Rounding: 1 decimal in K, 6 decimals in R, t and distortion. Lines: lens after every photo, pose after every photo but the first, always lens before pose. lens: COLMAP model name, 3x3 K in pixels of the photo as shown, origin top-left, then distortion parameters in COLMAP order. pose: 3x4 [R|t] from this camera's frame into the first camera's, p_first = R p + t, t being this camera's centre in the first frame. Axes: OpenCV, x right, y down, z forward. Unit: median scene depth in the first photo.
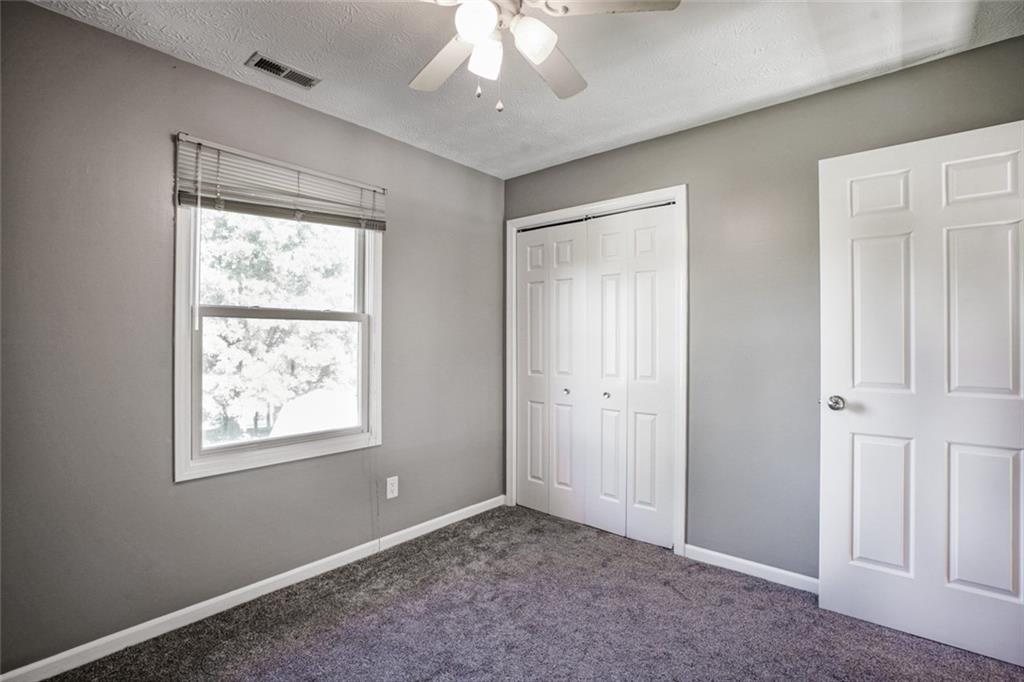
lens RADIAL K [[469.9, 0, 512.2], [0, 469.9, 342.8], [0, 0, 1]] dist [-0.048488, 0.015013]
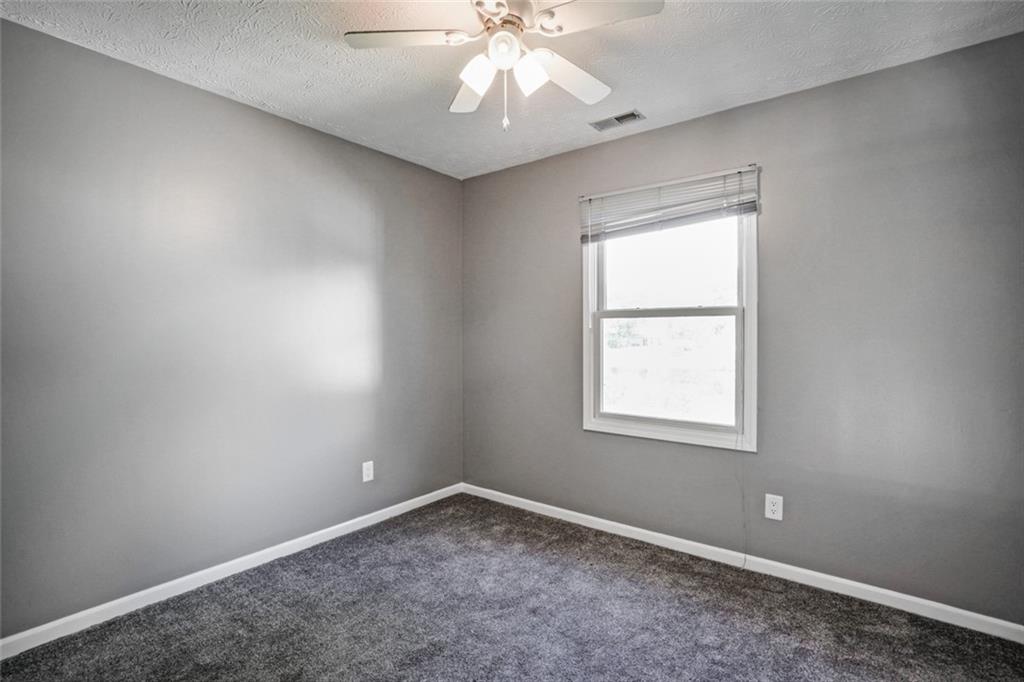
lens RADIAL K [[469.9, 0, 516.3], [0, 469.9, 339.5], [0, 0, 1]] dist [-0.048488, 0.015013]
pose [[0.066611, 0.004067, -0.997771, 0.656633], [-0.008466, 0.999958, 0.003511, 0.005646], [0.997743, 0.008213, 0.066643, 0.561136]]
